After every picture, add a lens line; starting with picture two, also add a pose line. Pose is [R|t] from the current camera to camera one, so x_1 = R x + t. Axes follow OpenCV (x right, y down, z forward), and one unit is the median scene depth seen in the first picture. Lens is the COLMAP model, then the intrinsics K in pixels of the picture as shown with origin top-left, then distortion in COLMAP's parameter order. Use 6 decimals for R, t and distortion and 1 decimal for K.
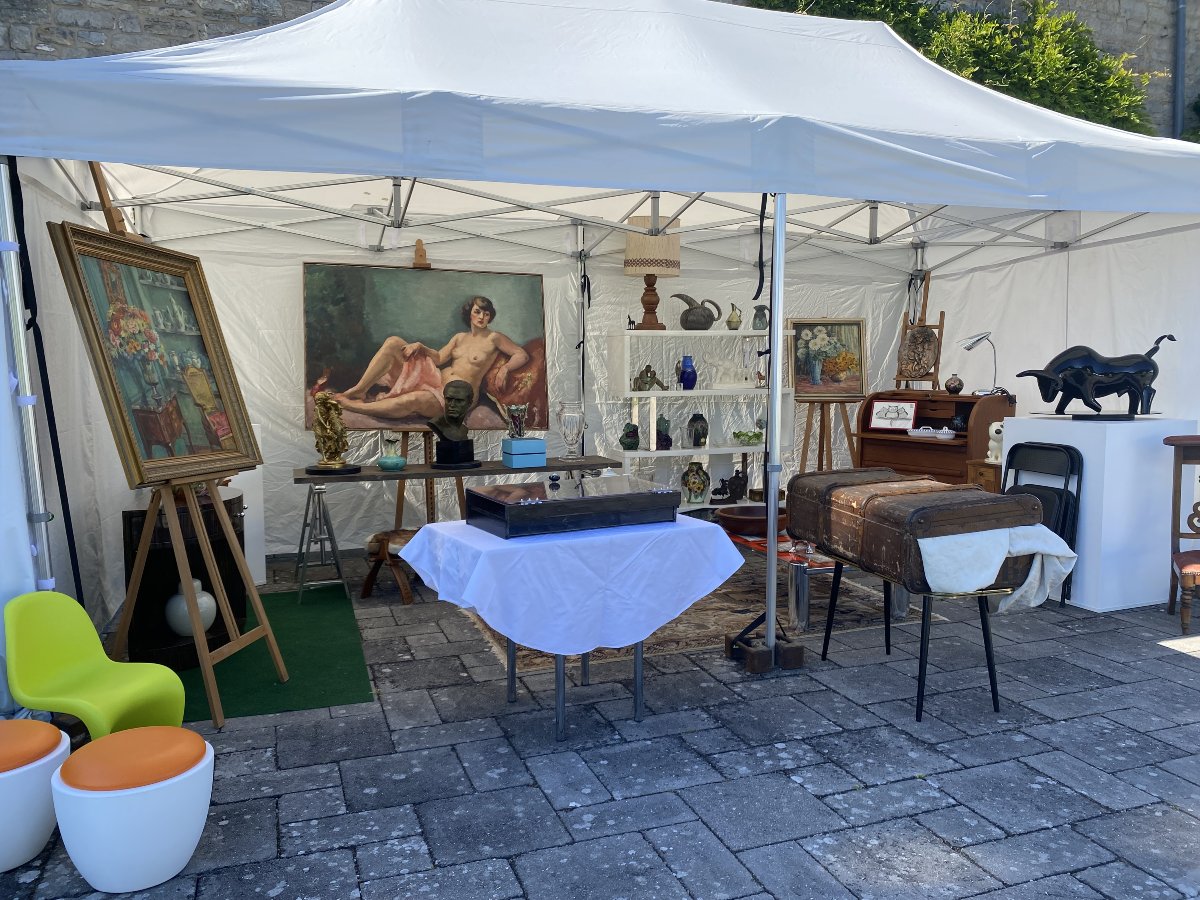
lens RADIAL K [[786.8, 0, 600.6], [0, 786.8, 456.0], [0, 0, 1]] dist [0.045690, -0.005613]
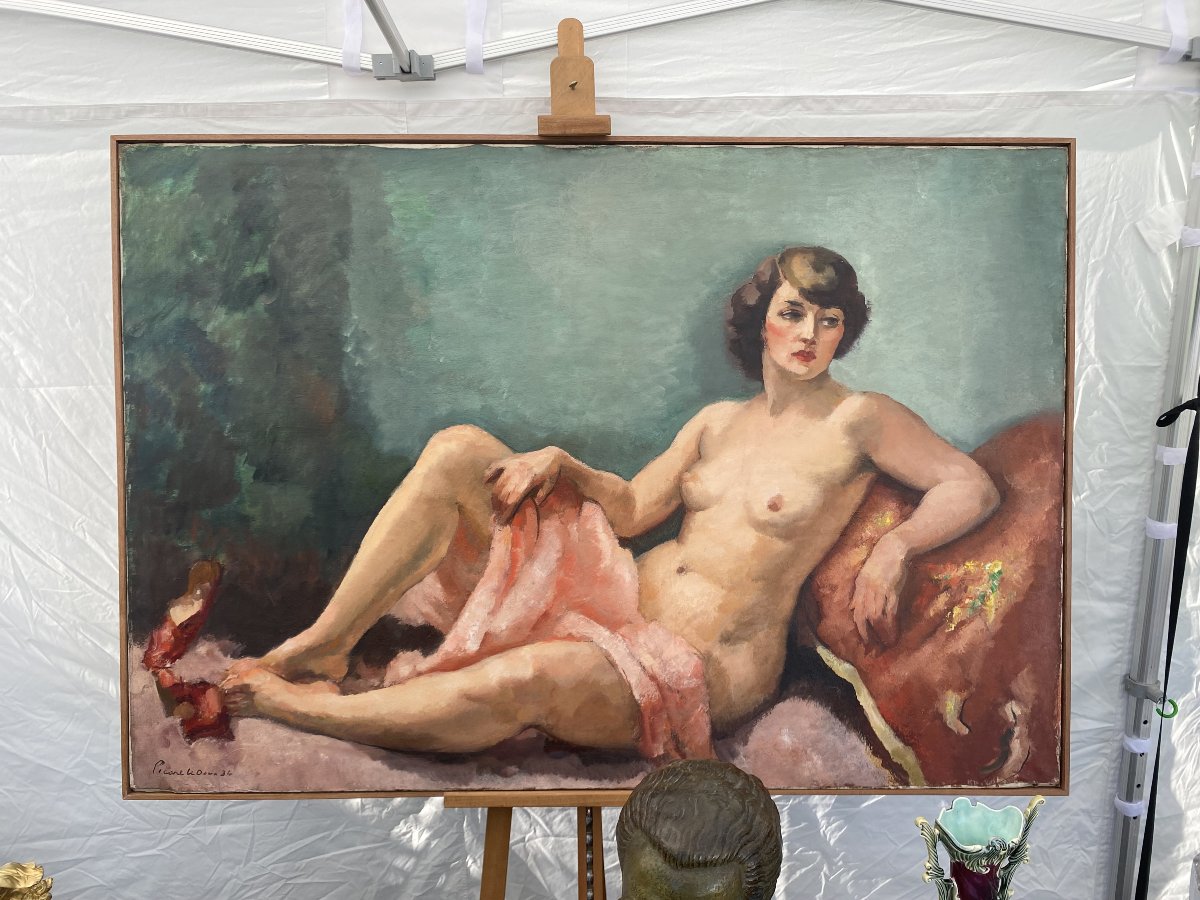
lens RADIAL K [[786.8, 0, 591.3], [0, 786.8, 444.8], [0, 0, 1]] dist [0.045690, -0.005613]
pose [[0.958031, 0.052047, -0.281899, -0.148582], [-0.018814, 0.992675, 0.119341, -0.174676], [0.286046, -0.109029, 0.951993, 0.764935]]
